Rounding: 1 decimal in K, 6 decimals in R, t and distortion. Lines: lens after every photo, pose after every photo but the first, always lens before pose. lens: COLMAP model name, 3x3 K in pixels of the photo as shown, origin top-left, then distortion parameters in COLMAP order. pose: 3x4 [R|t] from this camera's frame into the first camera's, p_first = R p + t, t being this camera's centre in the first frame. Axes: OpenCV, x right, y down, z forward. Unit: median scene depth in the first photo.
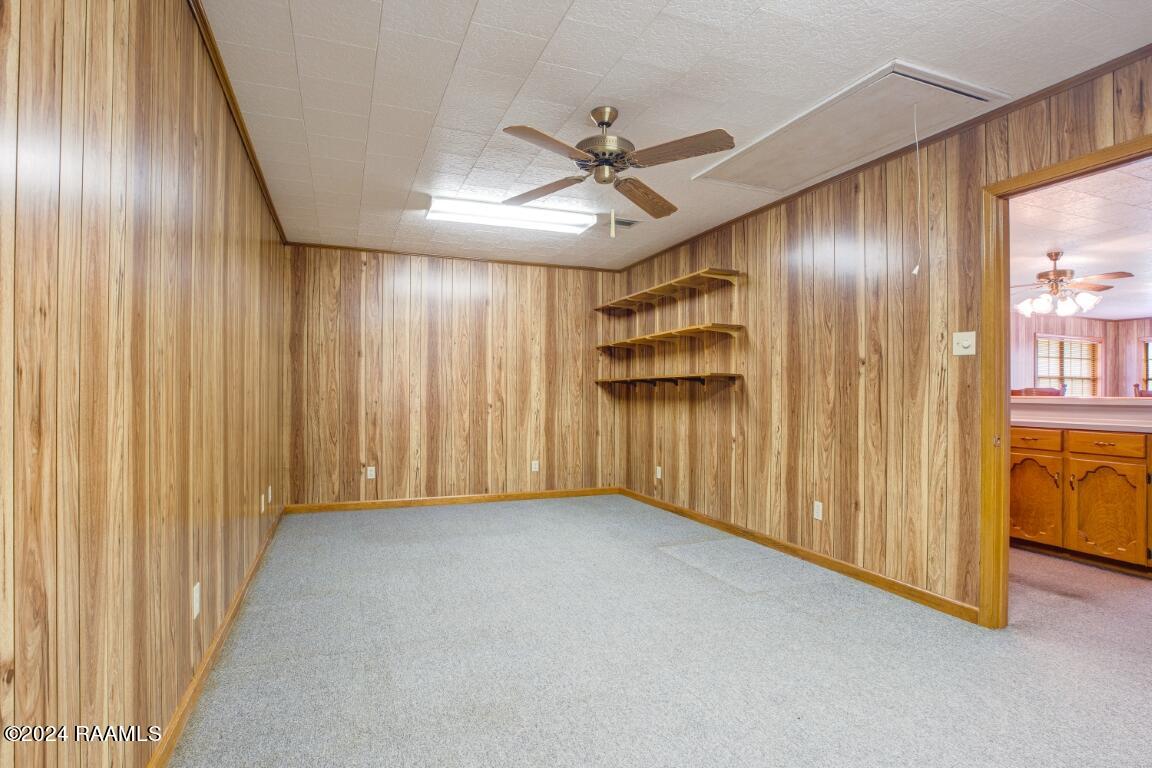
lens RADIAL K [[593.9, 0, 576.0], [0, 593.9, 384.0], [0, 0, 1]] dist [-0.025448, 0.001719]
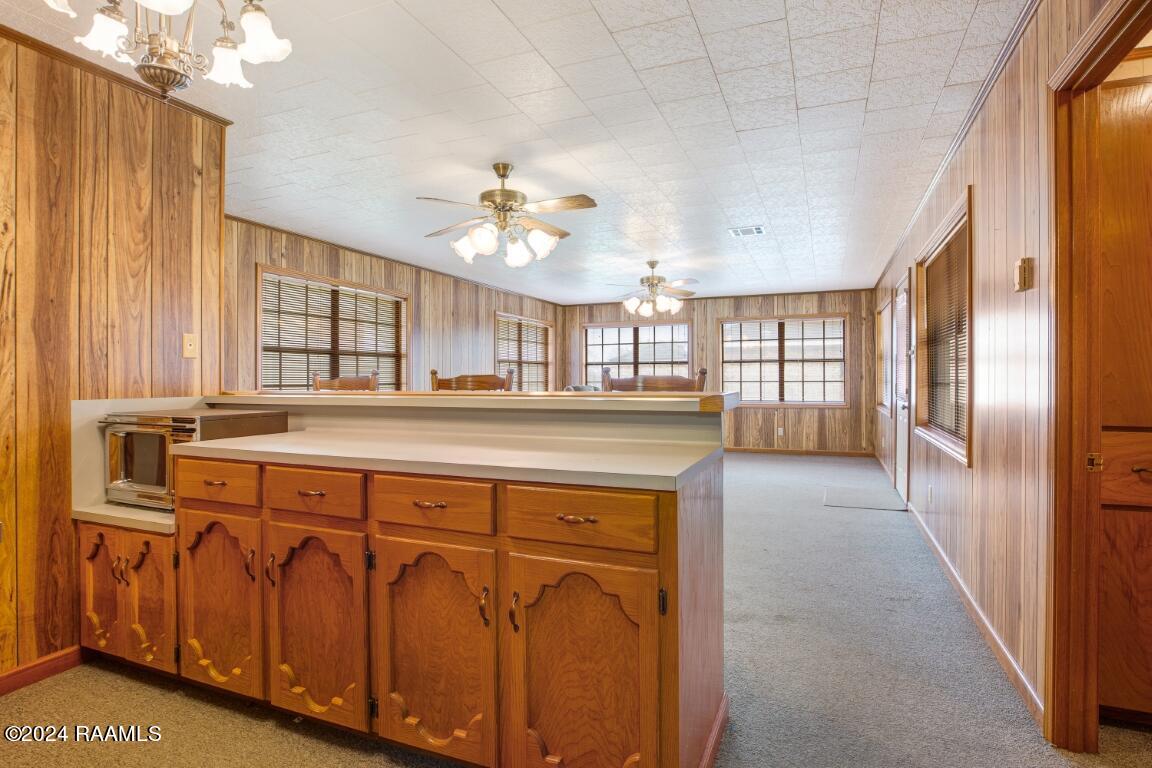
lens RADIAL K [[593.9, 0, 576.0], [0, 593.9, 384.0], [0, 0, 1]] dist [-0.025448, 0.001719]
pose [[0.711524, -0.017922, 0.702433, 0.423594], [-0.000168, 0.999670, 0.025677, 0.000121], [-0.702662, -0.018388, 0.711286, 0.484186]]
